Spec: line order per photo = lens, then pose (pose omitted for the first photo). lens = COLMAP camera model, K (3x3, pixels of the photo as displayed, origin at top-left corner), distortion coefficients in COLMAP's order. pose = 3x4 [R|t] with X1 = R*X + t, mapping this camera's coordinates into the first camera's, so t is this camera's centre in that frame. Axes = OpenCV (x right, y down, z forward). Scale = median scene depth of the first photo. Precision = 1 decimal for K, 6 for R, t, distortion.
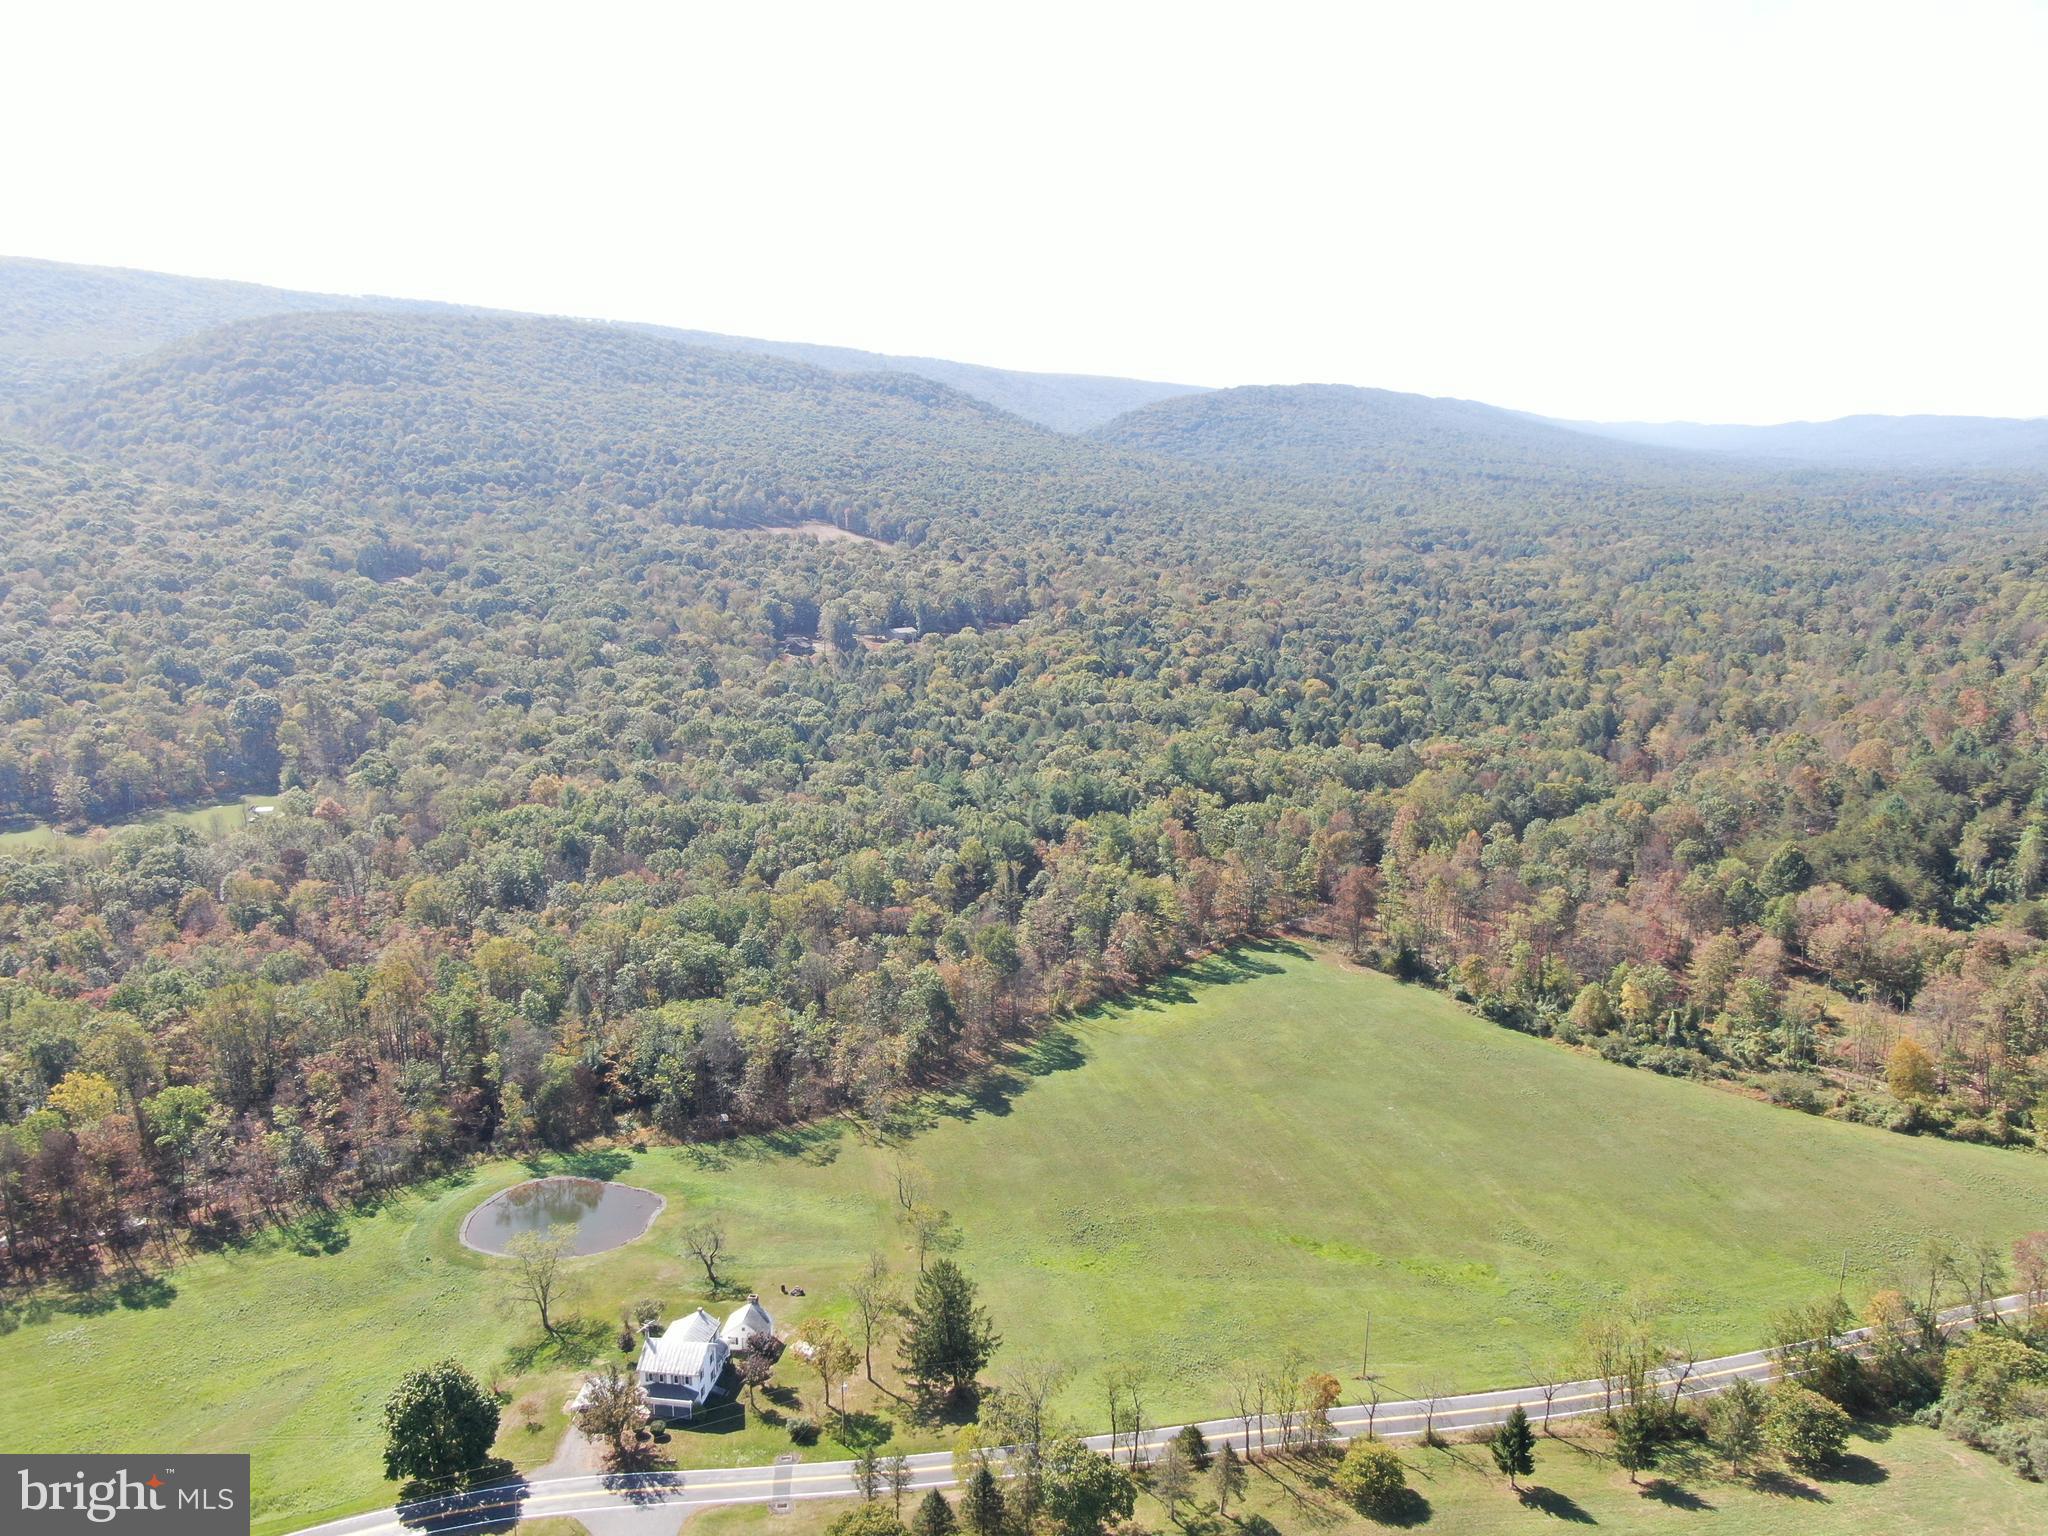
lens RADIAL K [[1547.2, 0, 1020.5], [0, 1547.2, 775.5], [0, 0, 1]] dist [-0.013271, 0.000070]
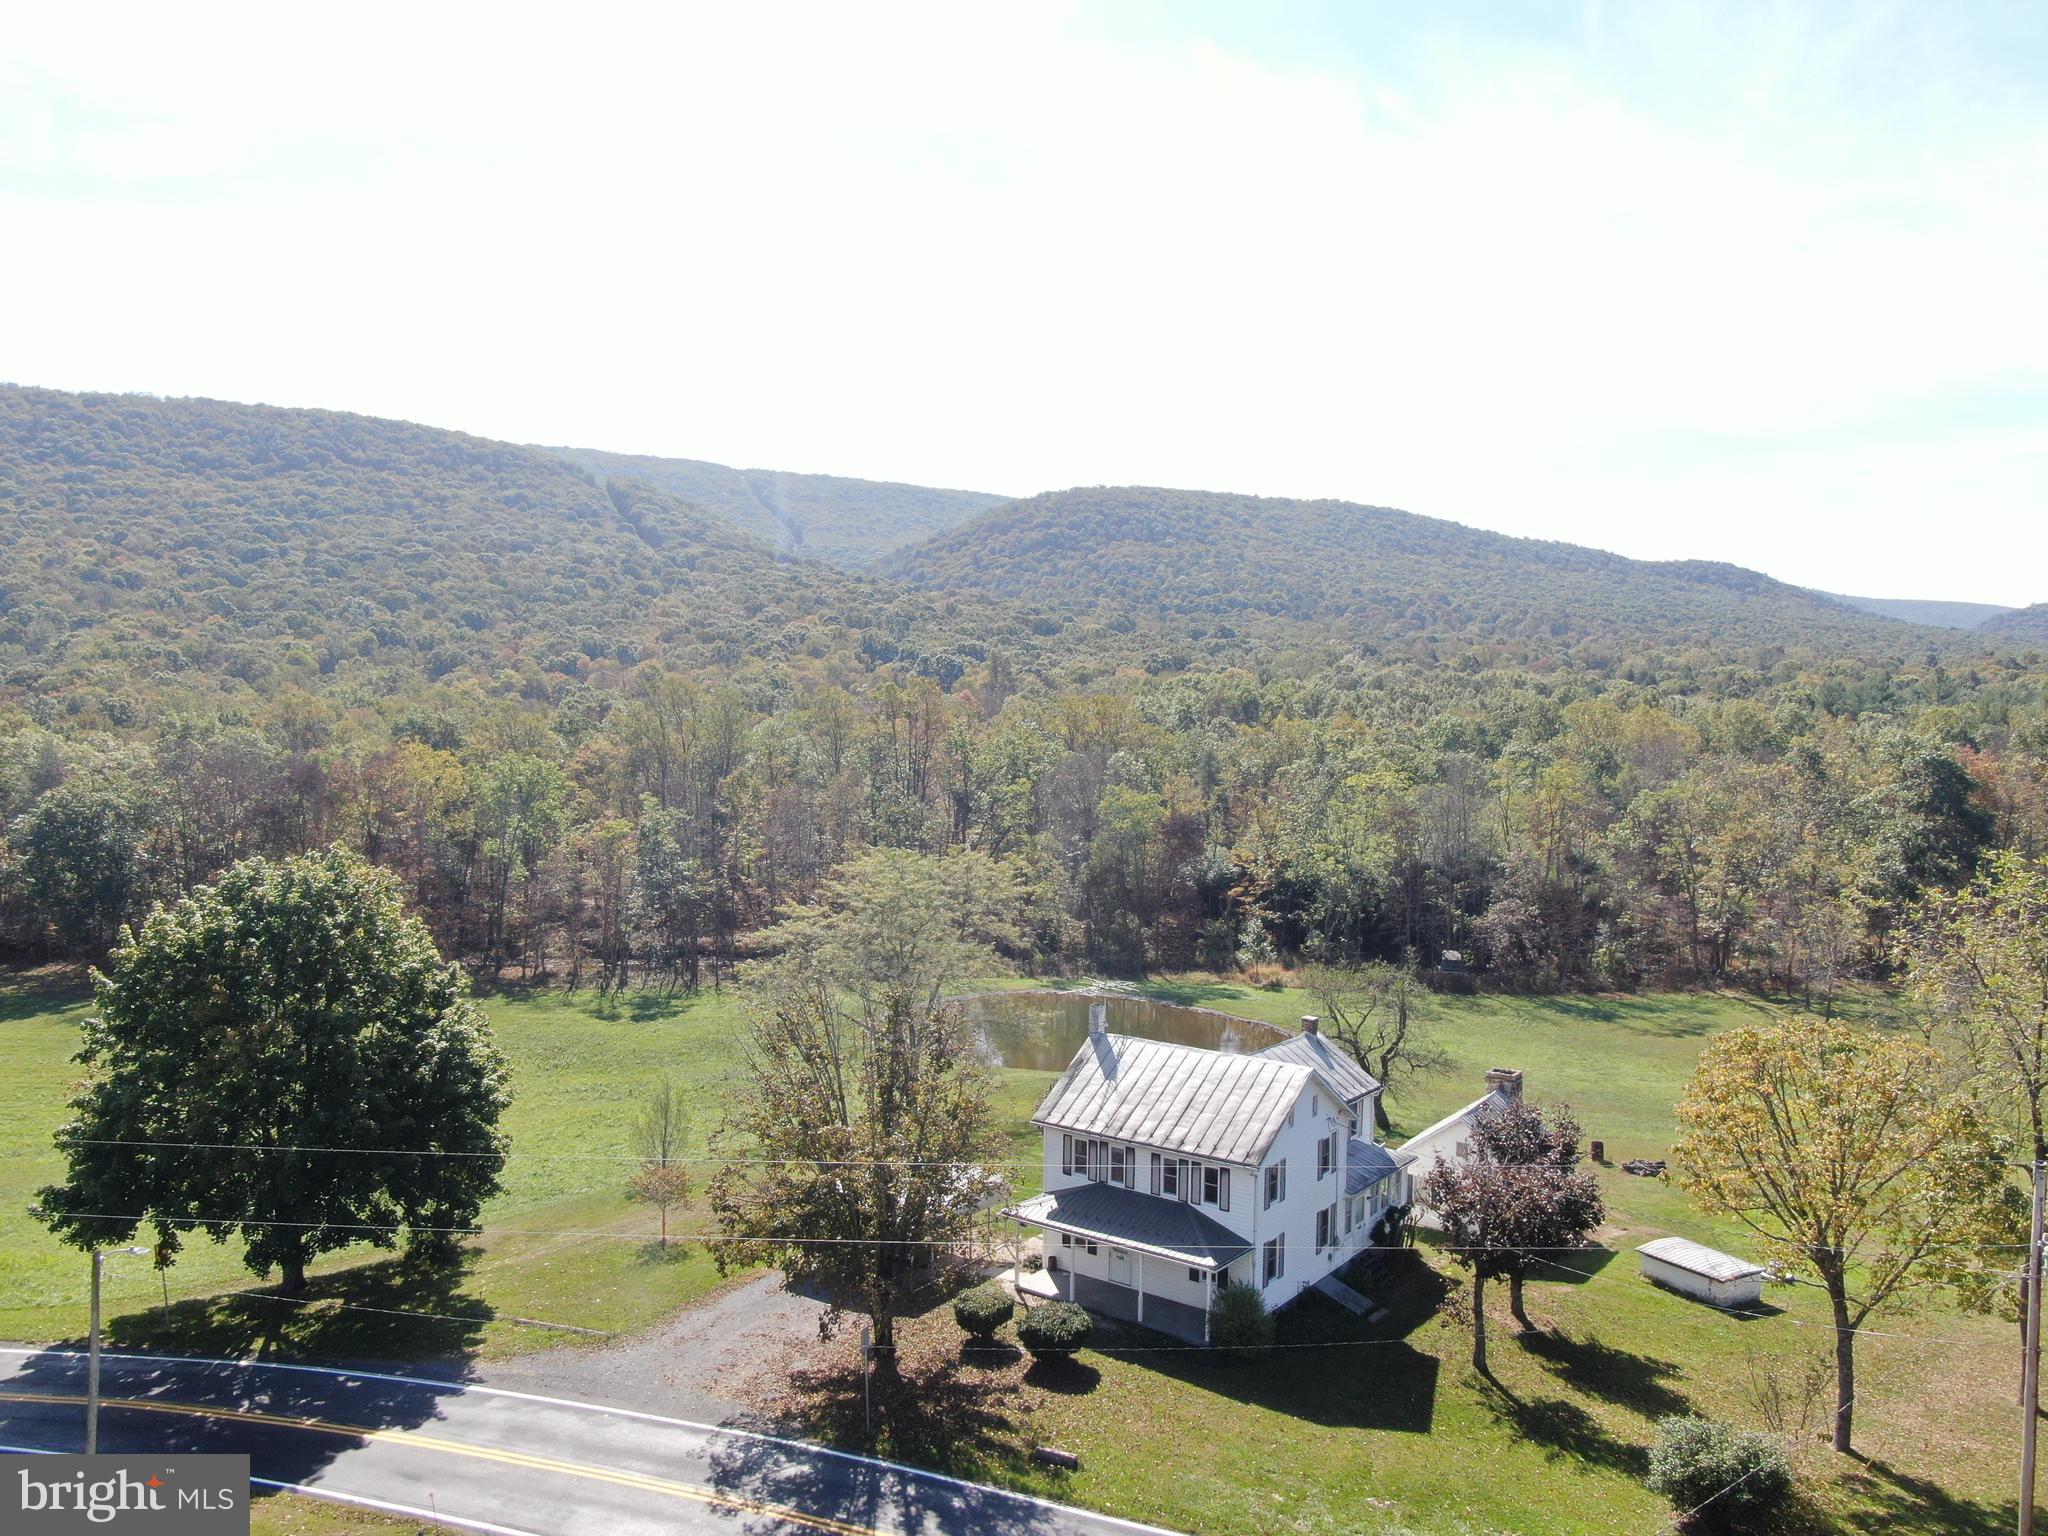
lens RADIAL K [[1535.0, 0, 1024.0], [0, 1535.0, 768.0], [0, 0, 1]] dist [-0.018425, 0.007763]
pose [[0.883579, 0.028162, -0.467435, -0.089188], [-0.110359, 0.982597, -0.149409, 0.249378], [0.455093, 0.183600, 0.871310, 0.520348]]
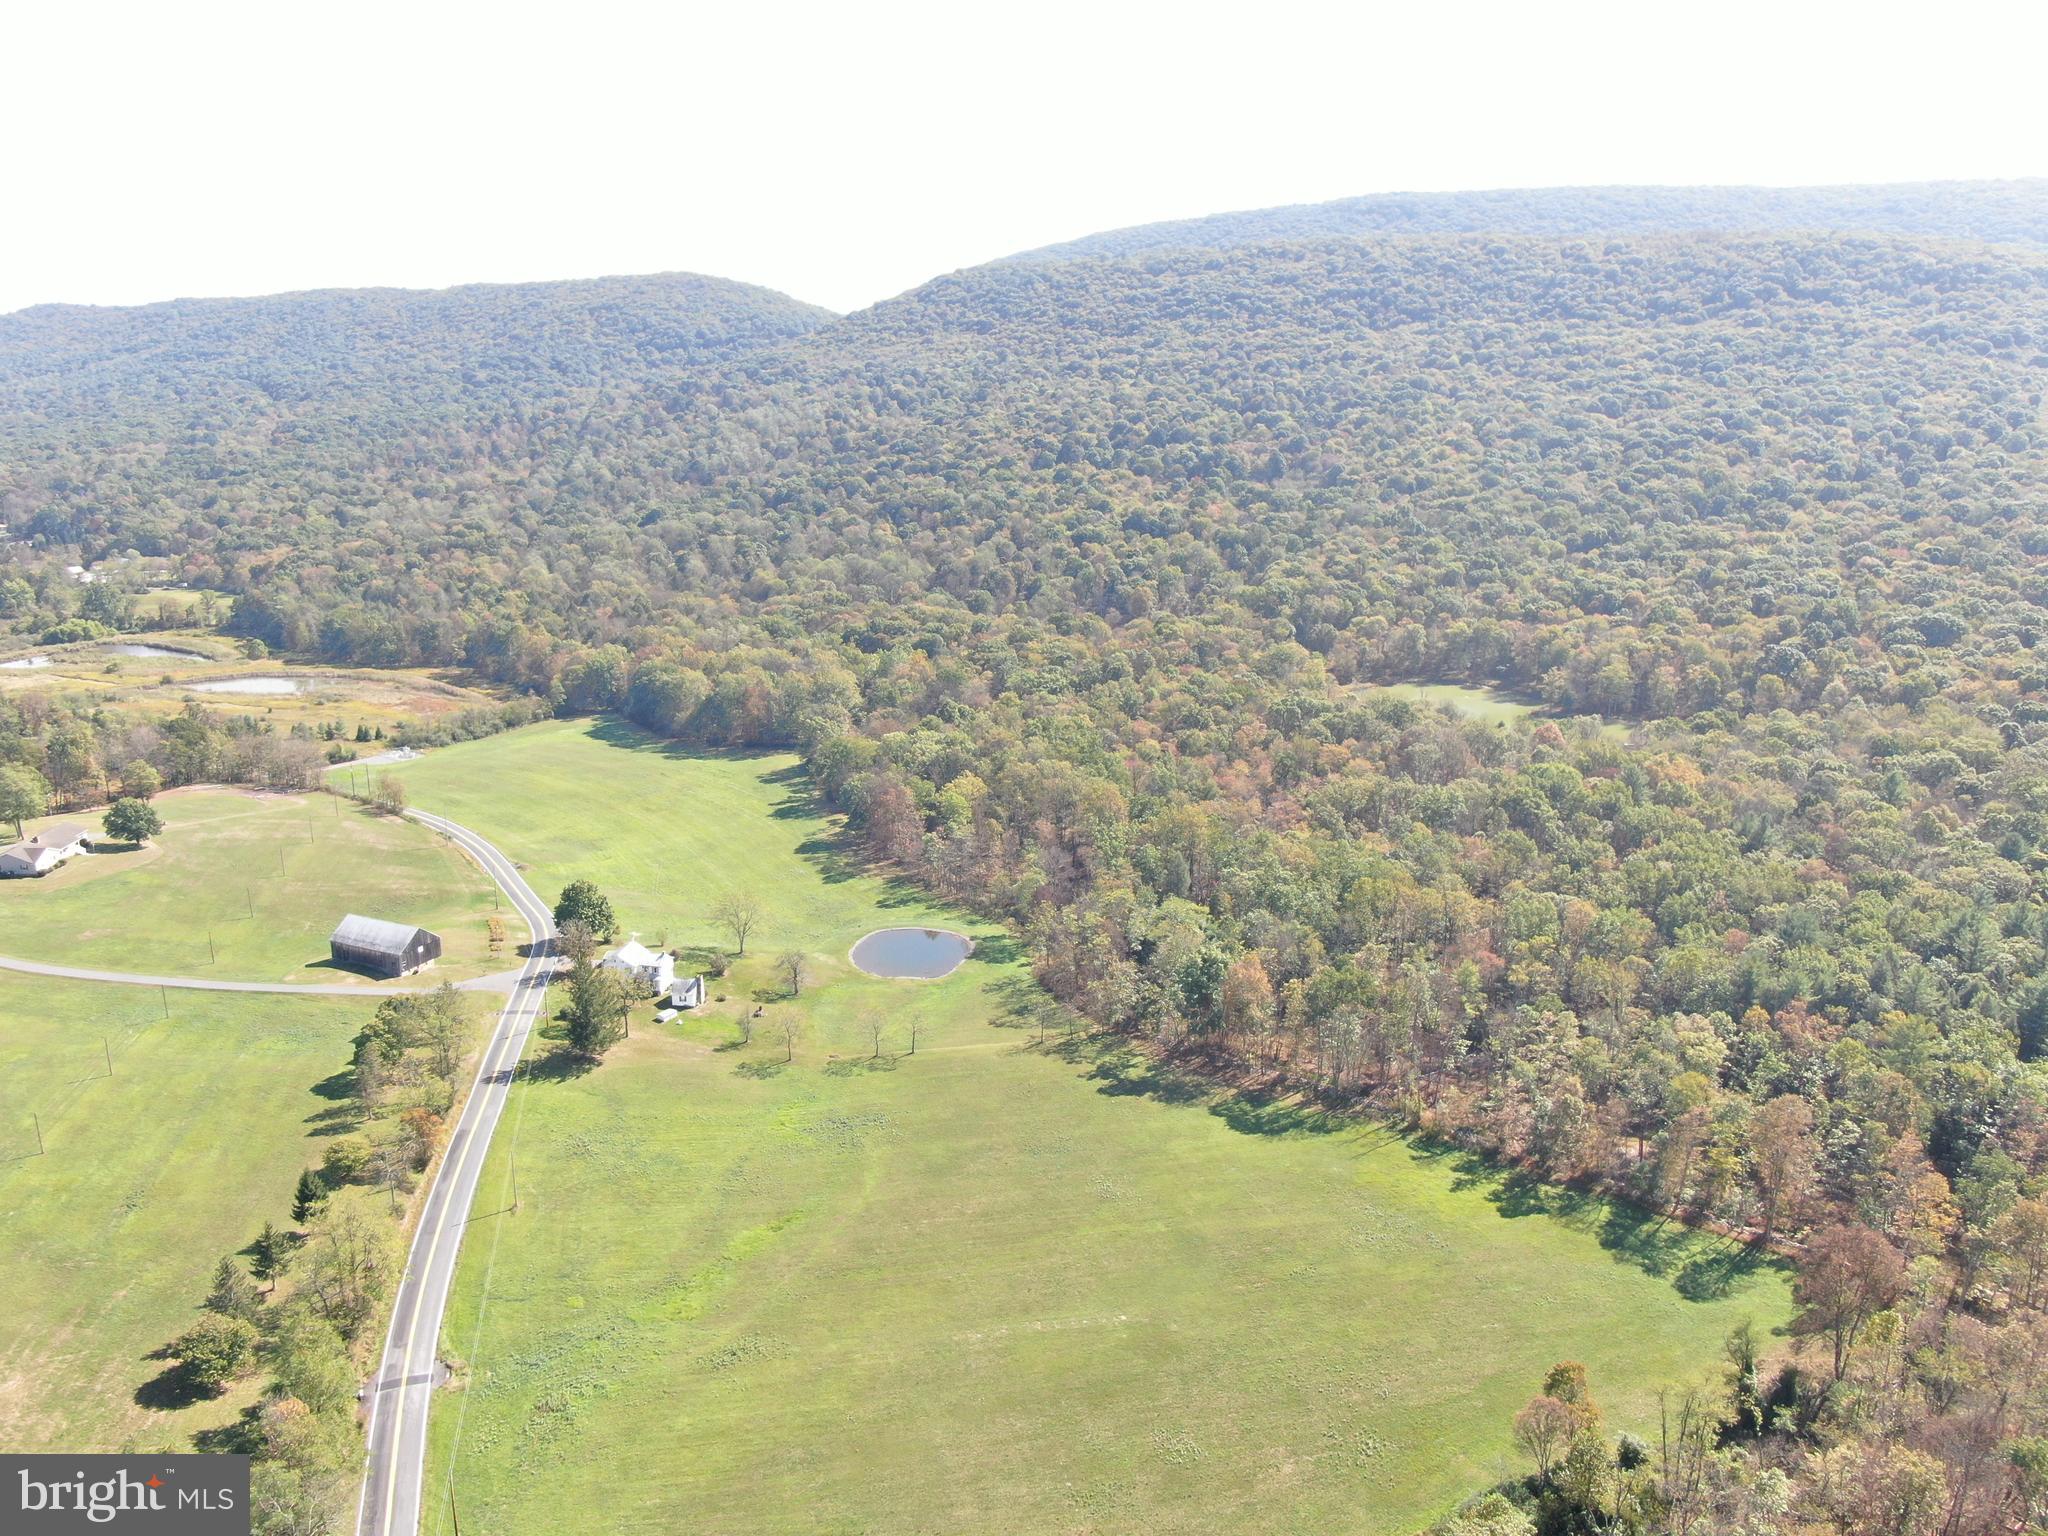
lens RADIAL K [[1552.3, 0, 1004.3], [0, 1552.3, 763.8], [0, 0, 1]] dist [-0.028510, 0.013253]
pose [[0.016610, 0.245322, -0.969299, 0.880829], [-0.223397, 0.945837, 0.235556, -0.188299], [0.974586, 0.212627, 0.070514, 0.845331]]
